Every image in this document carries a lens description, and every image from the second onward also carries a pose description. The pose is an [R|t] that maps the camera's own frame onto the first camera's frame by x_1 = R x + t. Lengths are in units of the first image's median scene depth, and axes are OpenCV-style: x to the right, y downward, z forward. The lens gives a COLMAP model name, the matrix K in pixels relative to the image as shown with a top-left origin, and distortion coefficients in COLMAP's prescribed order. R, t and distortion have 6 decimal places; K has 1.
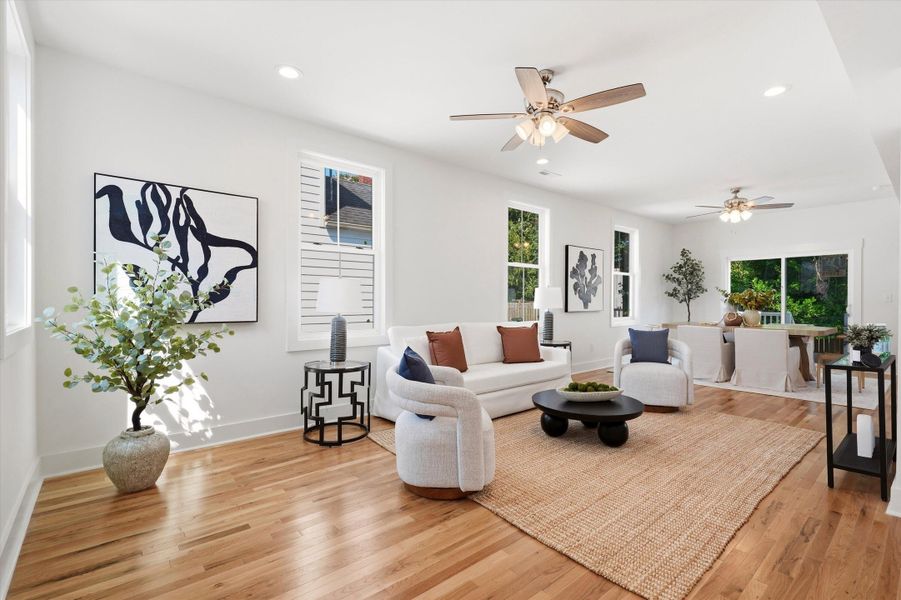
lens RADIAL K [[416.3, 0, 450.5], [0, 416.3, 300.0], [0, 0, 1]] dist [0.003093, 0.000540]
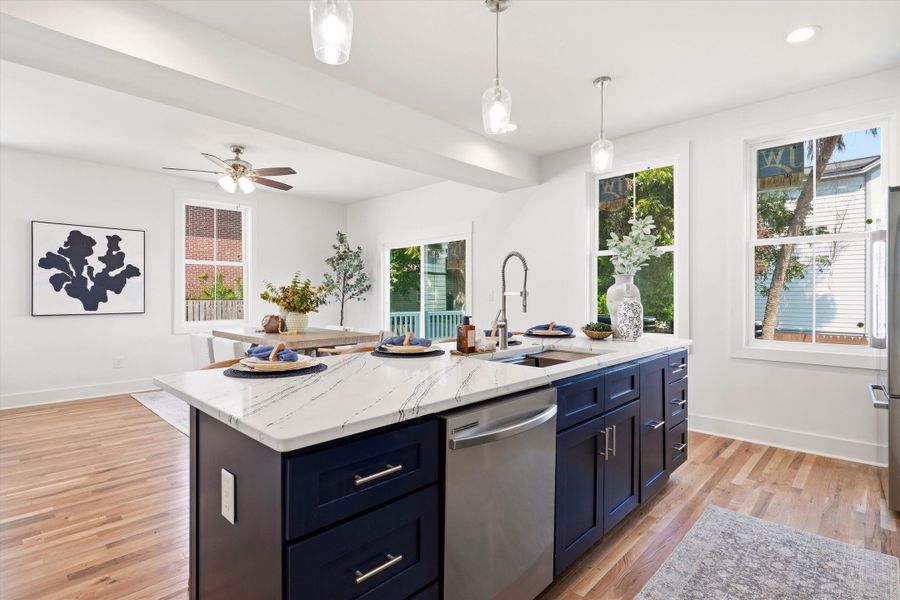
lens RADIAL K [[435.7, 0, 448.6], [0, 435.7, 291.6], [0, 0, 1]] dist [0.004238, 0.000096]
pose [[0.994046, -0.001533, 0.108950, 0.875963], [0.002486, 0.999960, -0.008612, -0.003827], [-0.108932, 0.008831, 0.994010, 0.178078]]
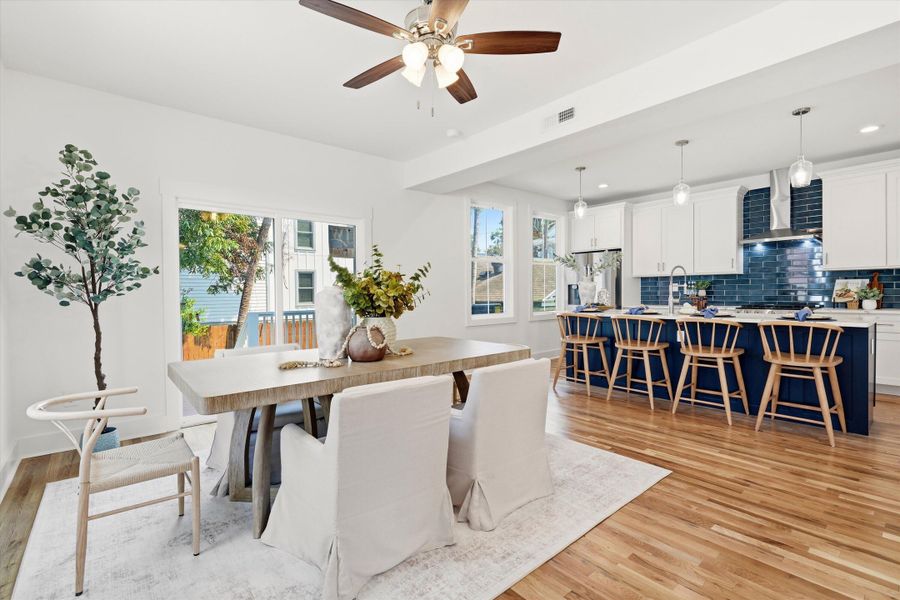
lens RADIAL K [[410.0, 0, 452.8], [0, 410.0, 297.1], [0, 0, 1]] dist [0.002890, -0.000032]
pose [[-0.008964, -0.016470, 0.999824, 0.285831], [0.013019, 0.999778, 0.016586, -0.001452], [-0.999875, 0.013166, -0.008747, 0.891781]]
